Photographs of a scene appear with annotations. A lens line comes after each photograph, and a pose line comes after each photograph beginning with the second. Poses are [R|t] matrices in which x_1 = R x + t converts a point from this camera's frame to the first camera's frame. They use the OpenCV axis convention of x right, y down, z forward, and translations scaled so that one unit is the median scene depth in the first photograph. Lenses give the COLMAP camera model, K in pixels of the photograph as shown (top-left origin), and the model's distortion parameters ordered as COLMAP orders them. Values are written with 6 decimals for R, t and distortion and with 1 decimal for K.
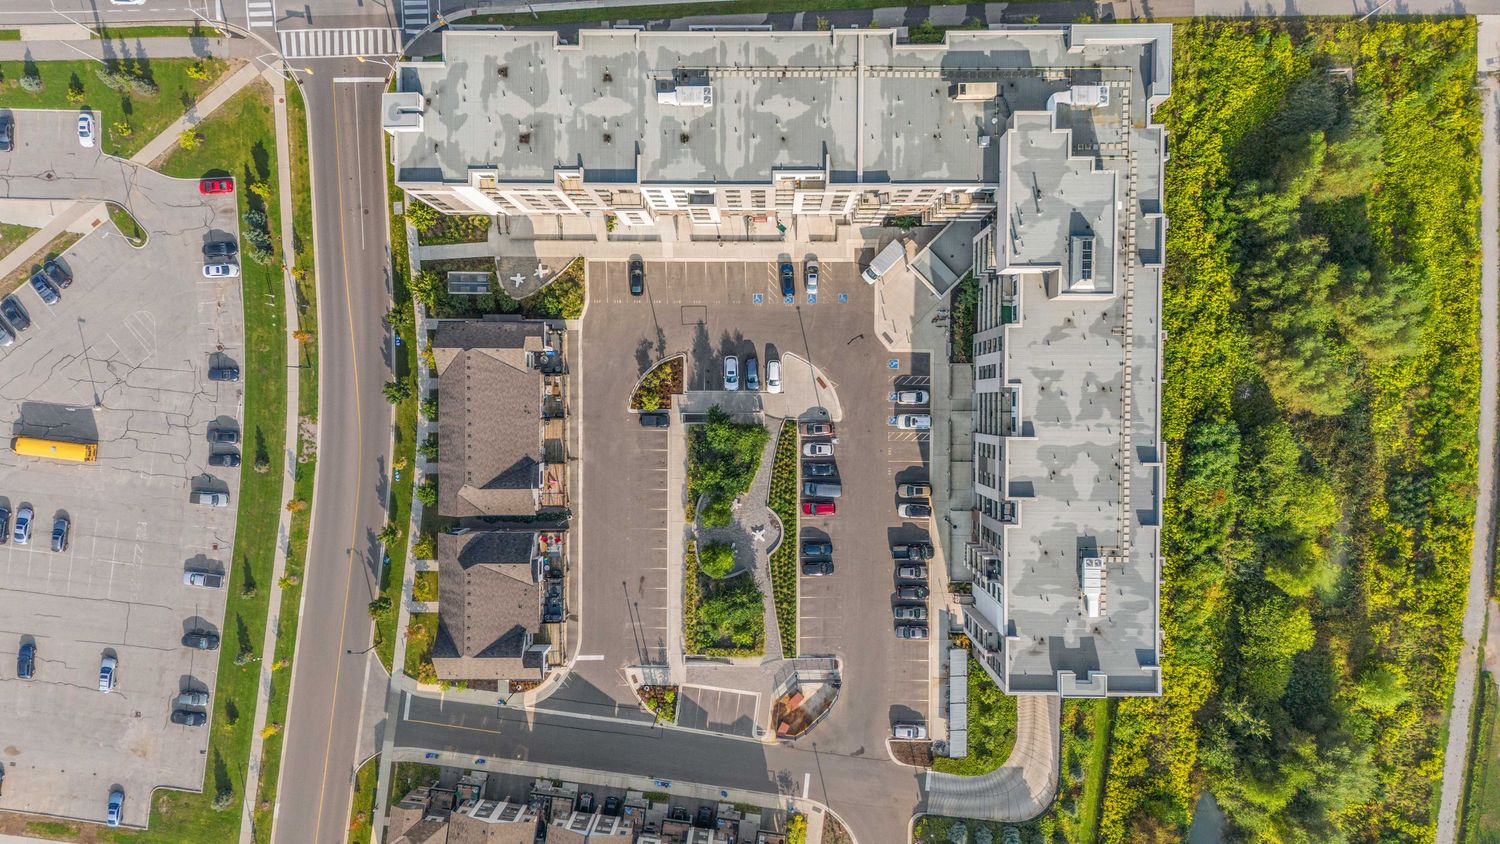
lens RADIAL K [[1099.5, 0, 751.6], [0, 1099.5, 420.9], [0, 0, 1]] dist [0.057955, -0.053936]
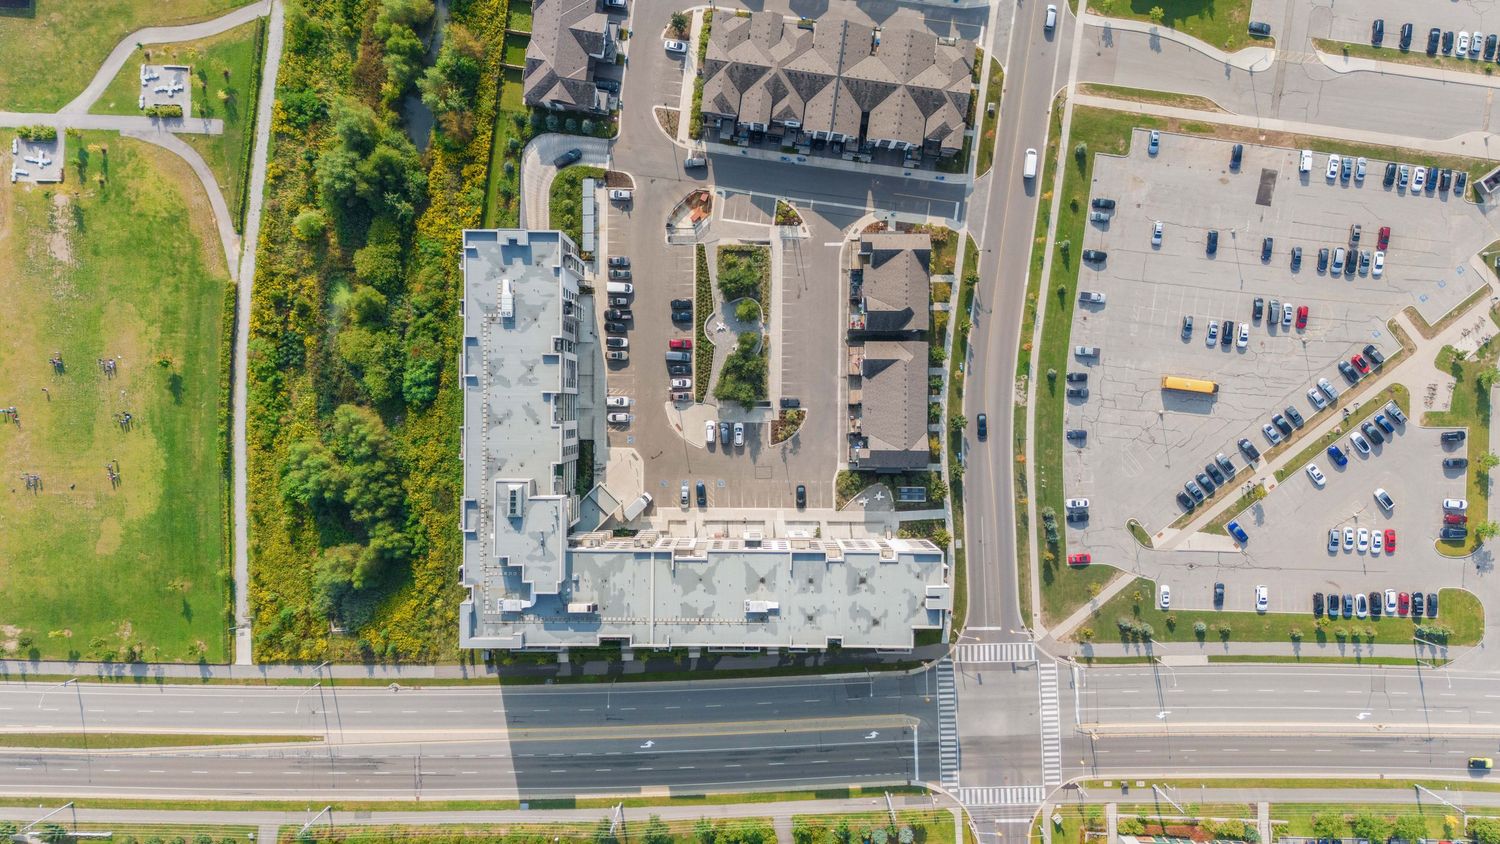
lens RADIAL K [[1092.6, 0, 751.9], [0, 1092.6, 421.2], [0, 0, 1]] dist [0.074761, -0.071714]
pose [[-0.999886, -0.003661, 0.014622, -0.058736], [0.003249, -0.999599, -0.028120, 0.016126], [0.014719, -0.028069, 0.999498, -0.496244]]
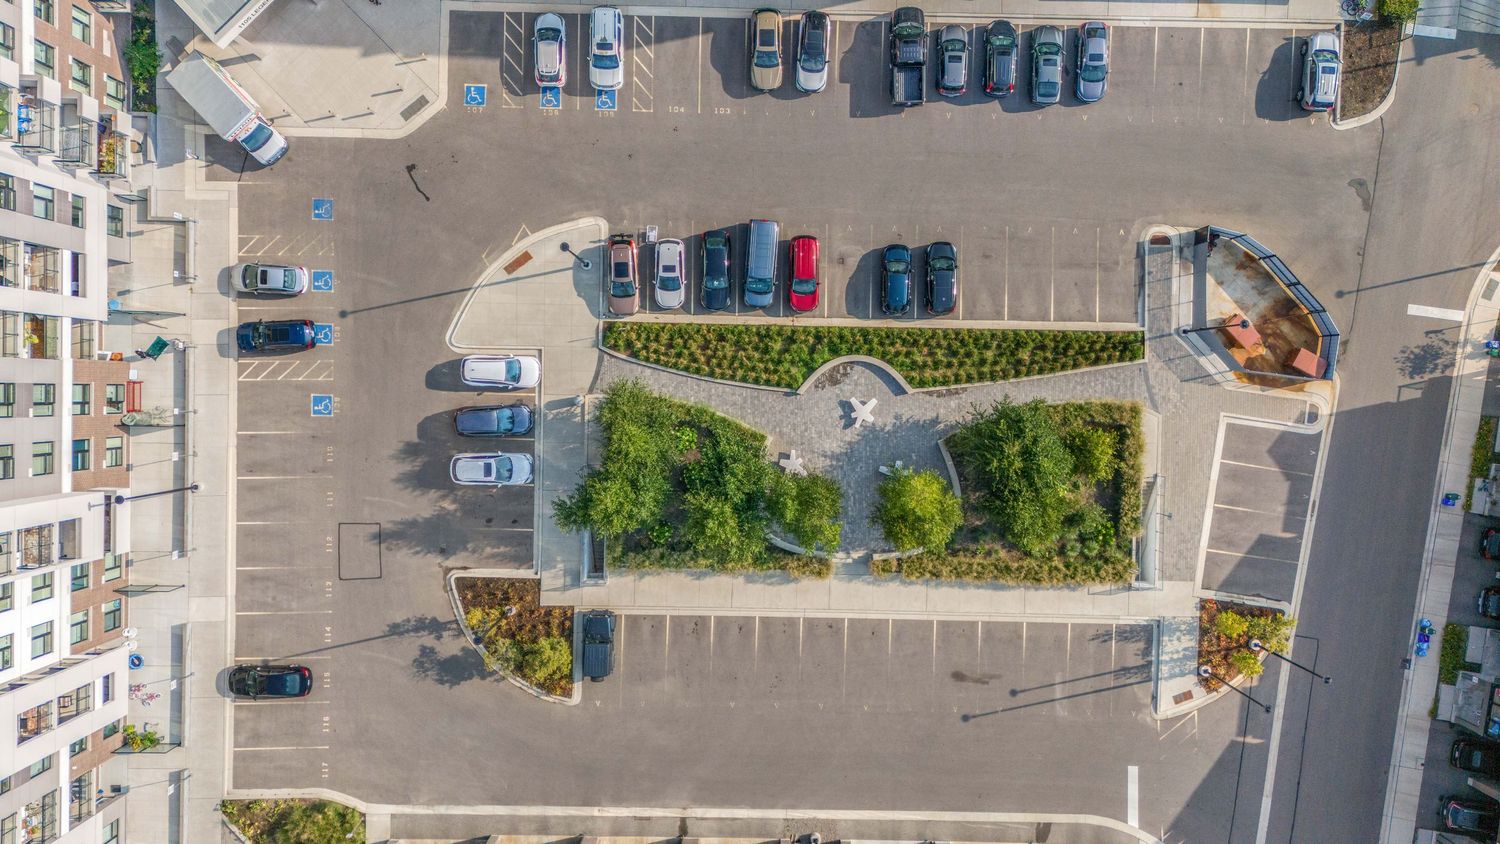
lens RADIAL K [[1092.6, 0, 751.9], [0, 1092.6, 421.2], [0, 0, 1]] dist [0.074761, -0.071714]
pose [[0.016011, -0.999794, -0.012483, 0.007728], [0.999869, 0.016039, -0.002160, 0.060609], [0.002359, -0.012447, 0.999920, 0.563678]]
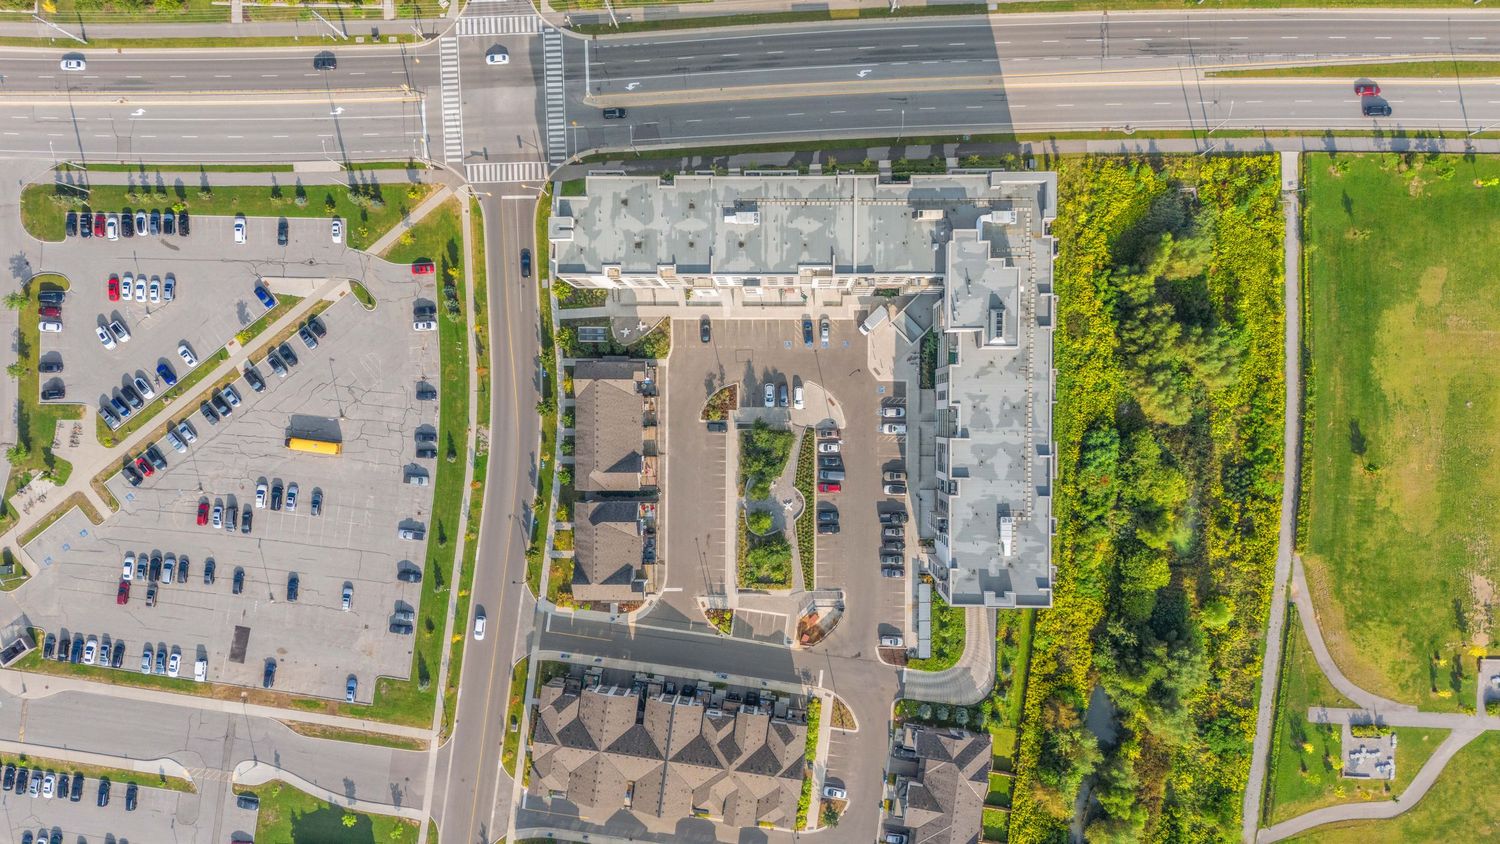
lens RADIAL K [[1092.6, 0, 751.9], [0, 1092.6, 421.2], [0, 0, 1]] dist [0.074761, -0.071714]
pose [[0.999731, 0.001946, -0.023121, -0.008645], [-0.002232, 0.999922, -0.012318, 0.008868], [0.023095, 0.012367, 0.999657, -0.456969]]
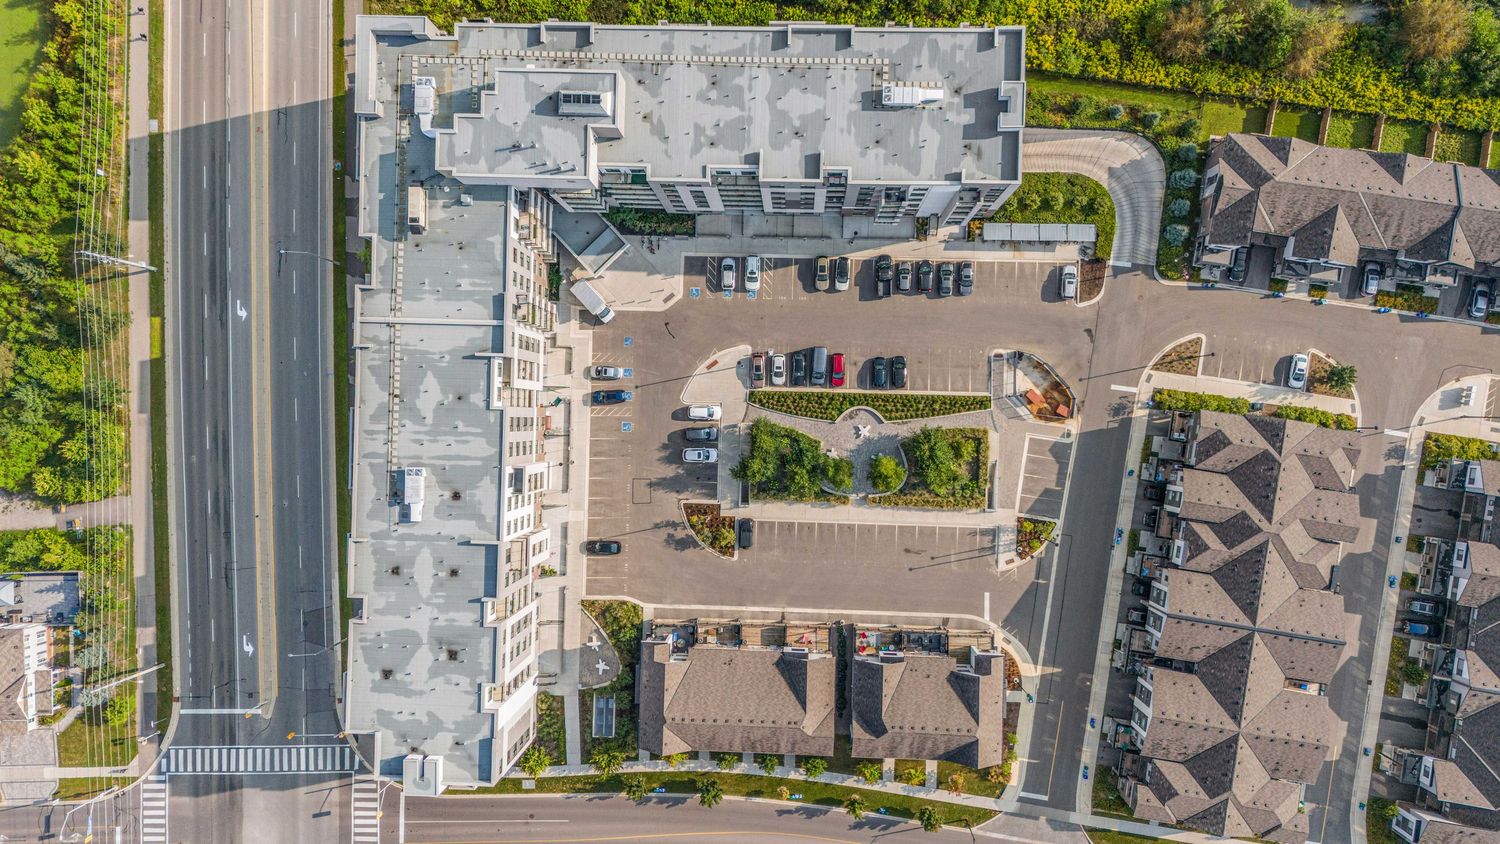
lens RADIAL K [[1099.5, 0, 751.6], [0, 1099.5, 420.9], [0, 0, 1]] dist [0.057955, -0.053936]
pose [[0.022817, -0.999650, 0.013387, 0.000434], [0.997984, 0.021981, -0.059531, 0.061638], [0.059216, 0.014719, 0.998137, 0.007554]]
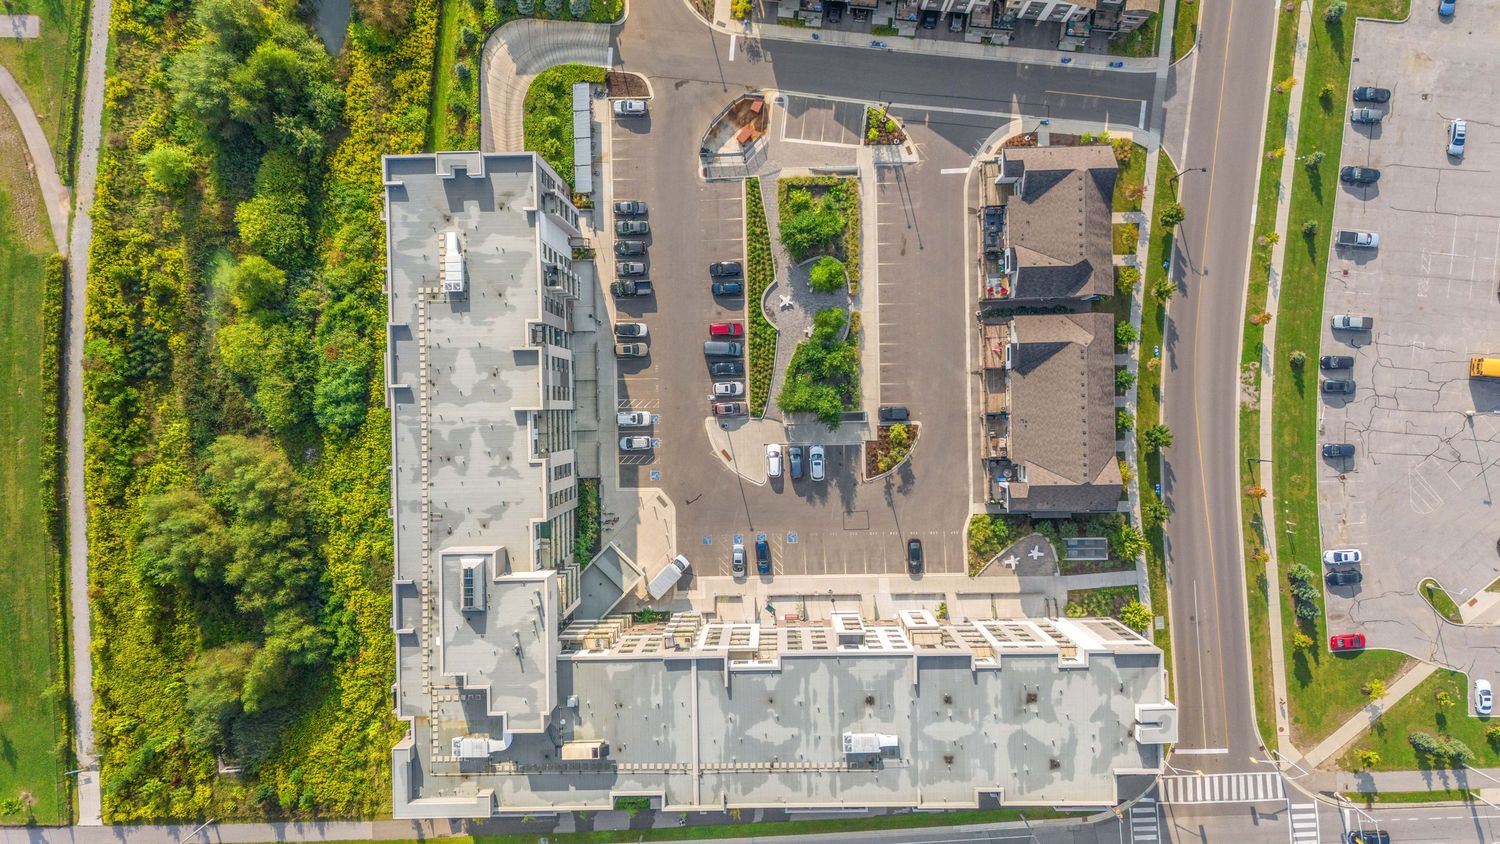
lens RADIAL K [[1099.5, 0, 751.6], [0, 1099.5, 420.9], [0, 0, 1]] dist [0.057955, -0.053936]
pose [[-0.998954, 0.022854, 0.039600, 0.000905], [-0.023891, -0.999378, -0.025936, 0.022043], [0.038983, -0.026855, 0.998879, 0.003703]]
